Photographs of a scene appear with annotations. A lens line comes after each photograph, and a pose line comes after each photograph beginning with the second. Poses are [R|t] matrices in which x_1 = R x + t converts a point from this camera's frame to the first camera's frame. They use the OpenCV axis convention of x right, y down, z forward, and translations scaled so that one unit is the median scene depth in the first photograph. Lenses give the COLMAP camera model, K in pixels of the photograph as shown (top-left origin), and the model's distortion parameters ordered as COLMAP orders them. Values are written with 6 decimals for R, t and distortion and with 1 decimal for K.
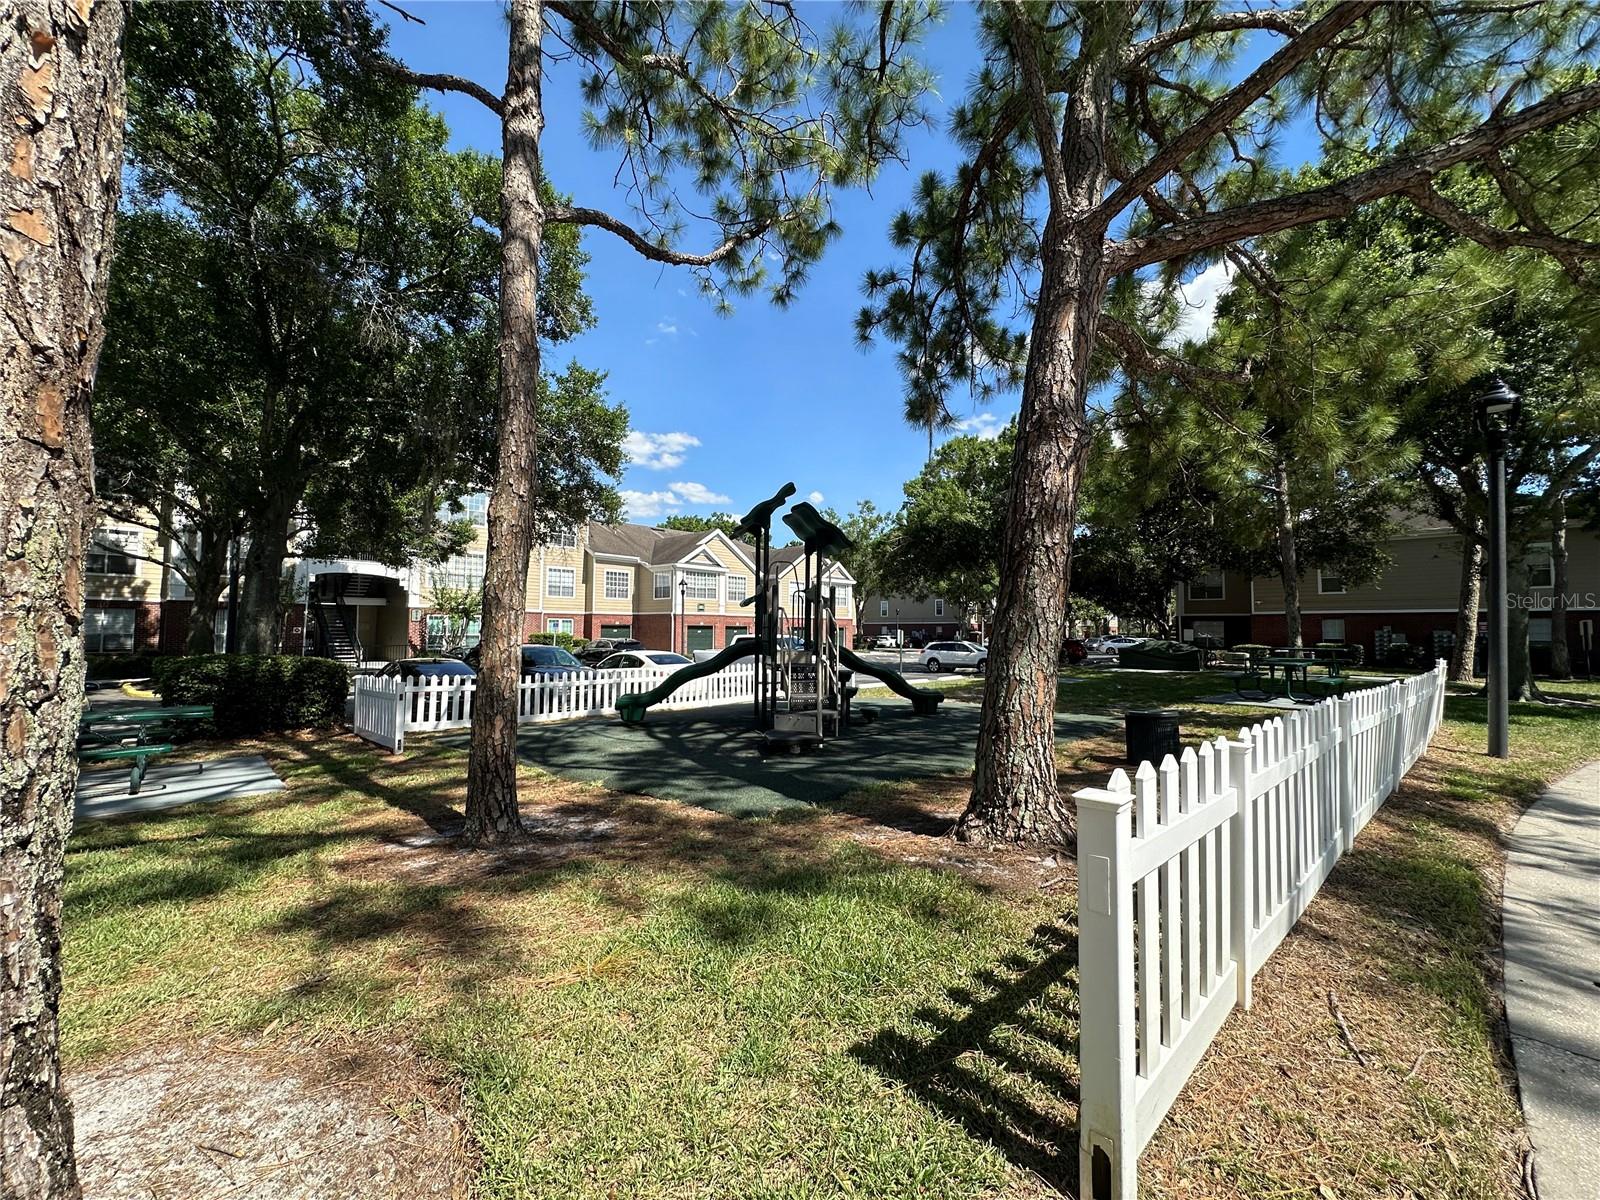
lens RADIAL K [[637.7, 0, 800.0], [0, 637.7, 600.0], [0, 0, 1]] dist [-0.000289, 0.000020]
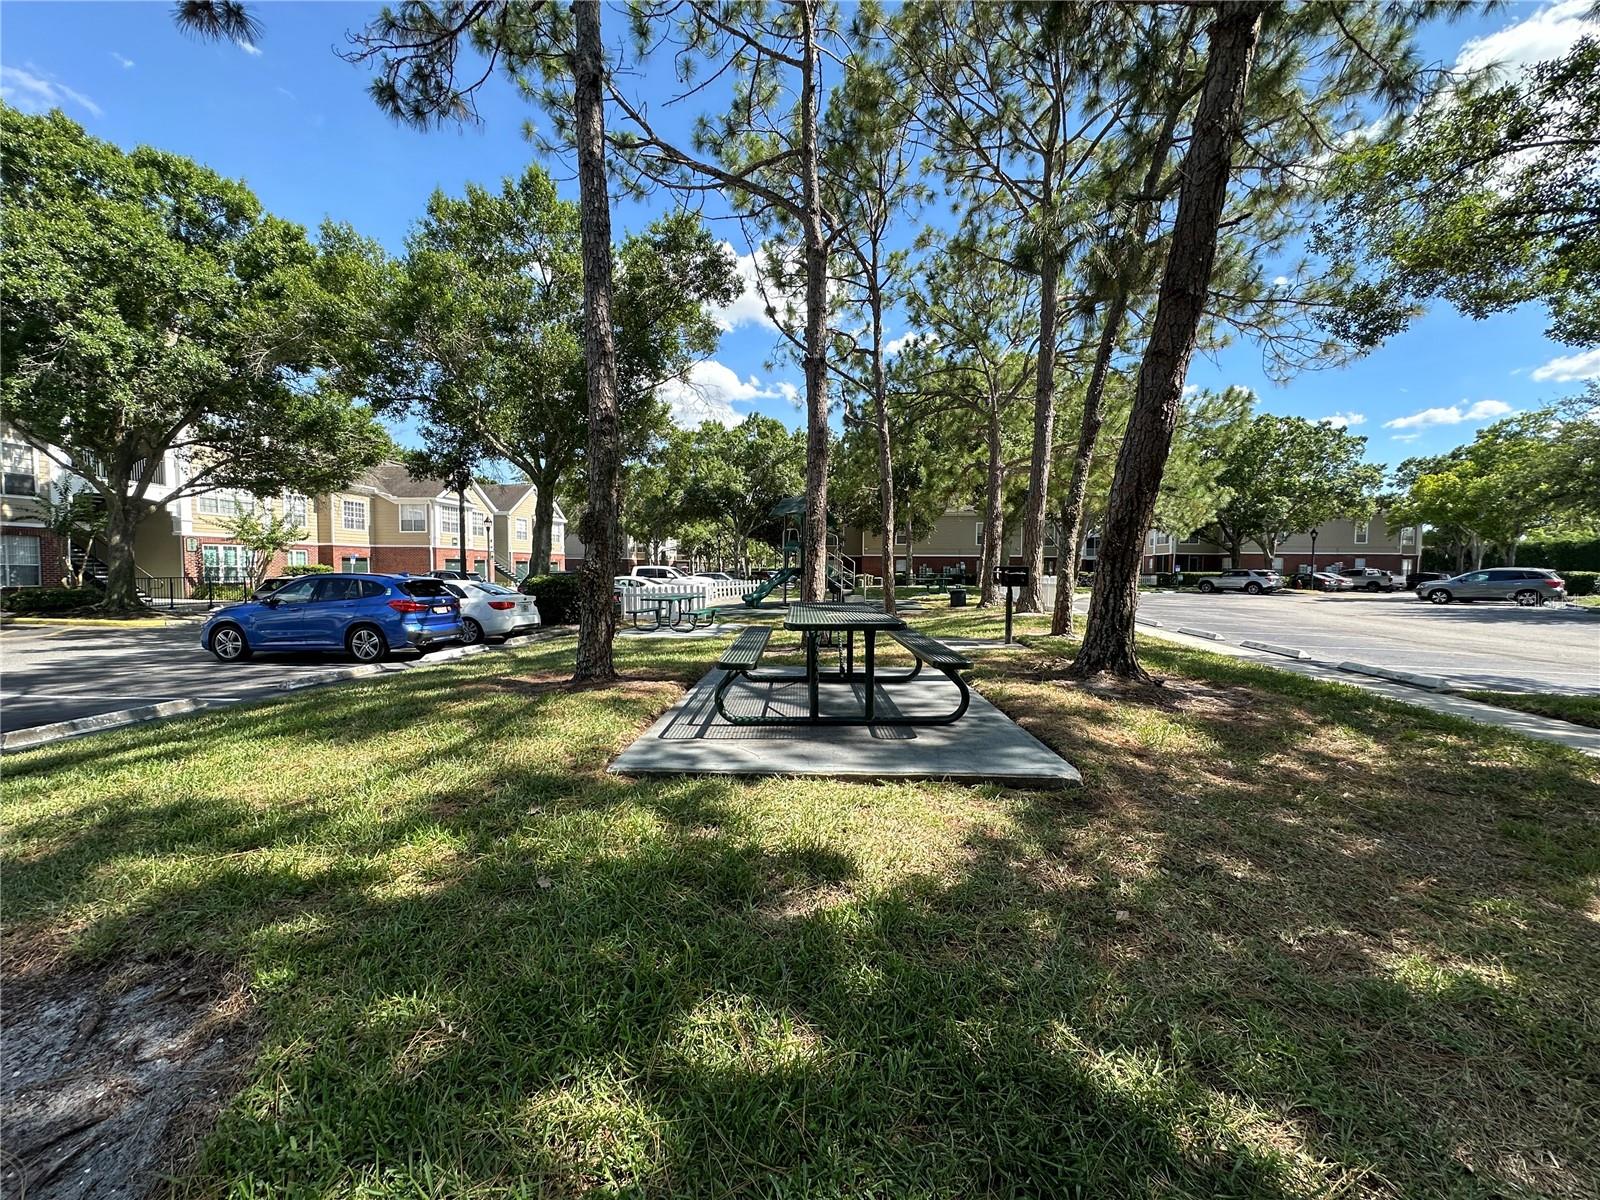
lens RADIAL K [[637.7, 0, 800.0], [0, 637.7, 600.0], [0, 0, 1]] dist [-0.000289, 0.000020]
pose [[0.742831, -0.037192, 0.668445, -0.443483], [-0.030181, 0.995580, 0.088933, -0.002552], [-0.668798, -0.086237, 0.738425, -0.165120]]
